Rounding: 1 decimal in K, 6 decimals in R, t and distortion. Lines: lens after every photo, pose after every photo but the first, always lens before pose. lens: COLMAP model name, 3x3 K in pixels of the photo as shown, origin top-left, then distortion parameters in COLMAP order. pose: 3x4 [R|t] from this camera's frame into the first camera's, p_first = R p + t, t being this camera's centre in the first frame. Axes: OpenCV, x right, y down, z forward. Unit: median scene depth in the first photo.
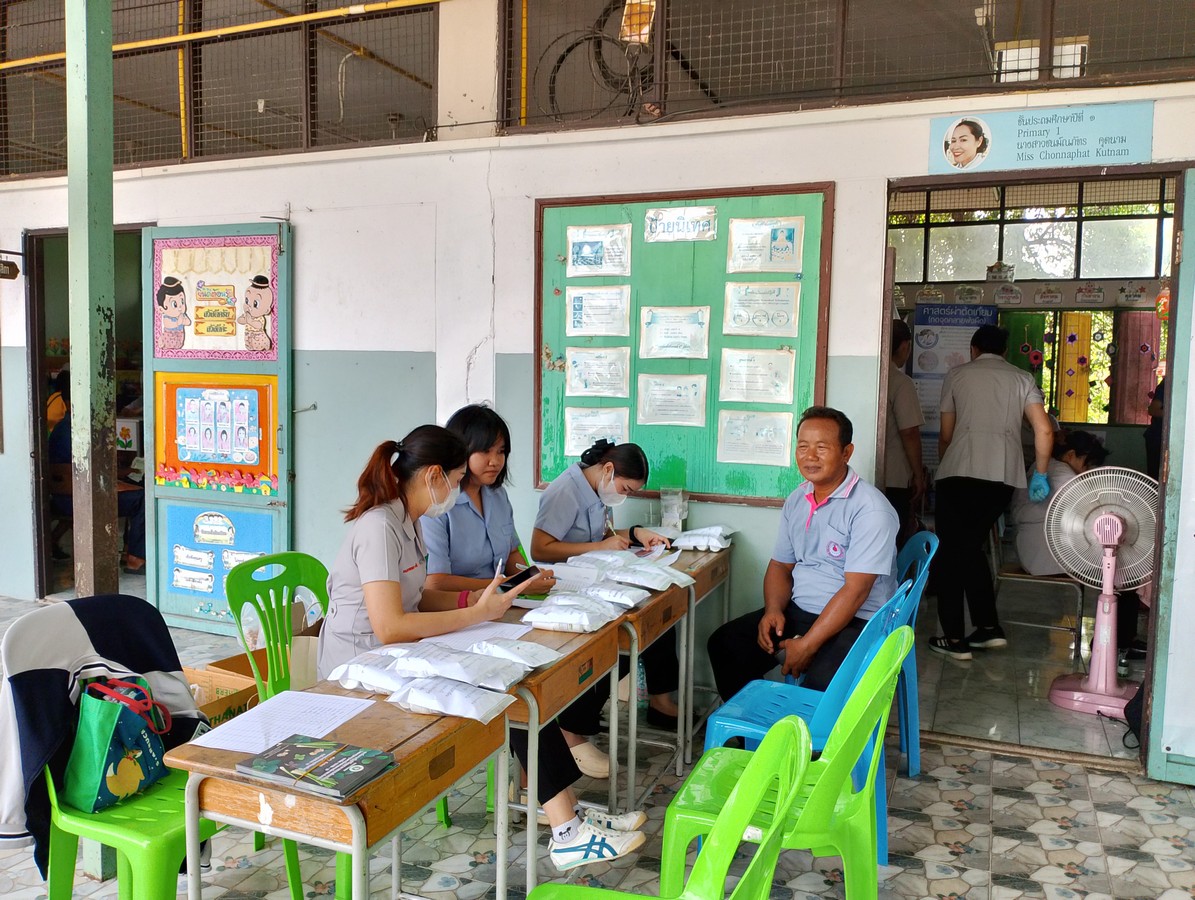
lens RADIAL K [[951.1, 0, 597.4], [0, 951.1, 453.3], [0, 0, 1]] dist [0.054088, -0.032312]
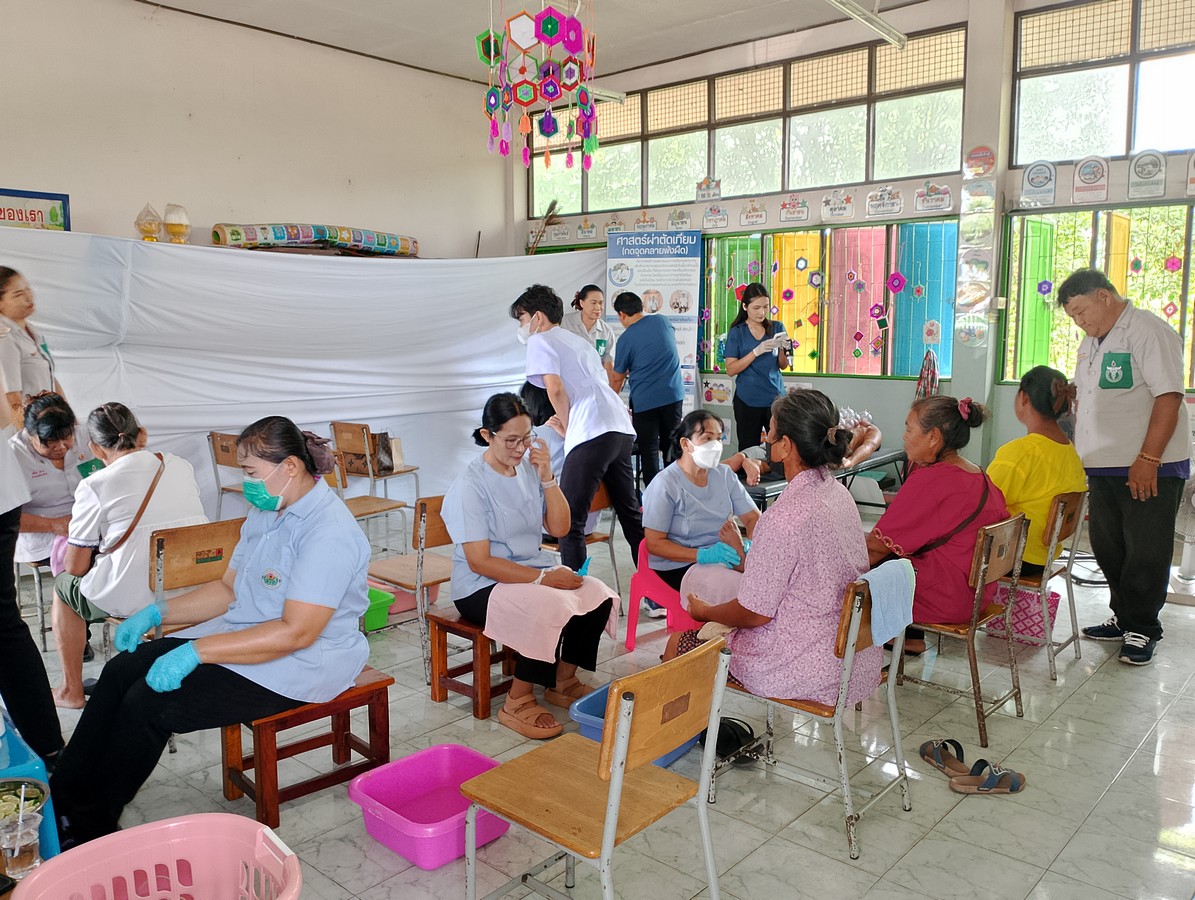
lens RADIAL K [[951.1, 0, 598.1], [0, 951.1, 447.3], [0, 0, 1]] dist [0.054088, -0.032312]
pose [[0.942334, 0.019108, -0.334128, 0.610938], [-0.003145, 0.998830, 0.048251, -0.006969], [0.334659, -0.044417, 0.941292, 0.190079]]
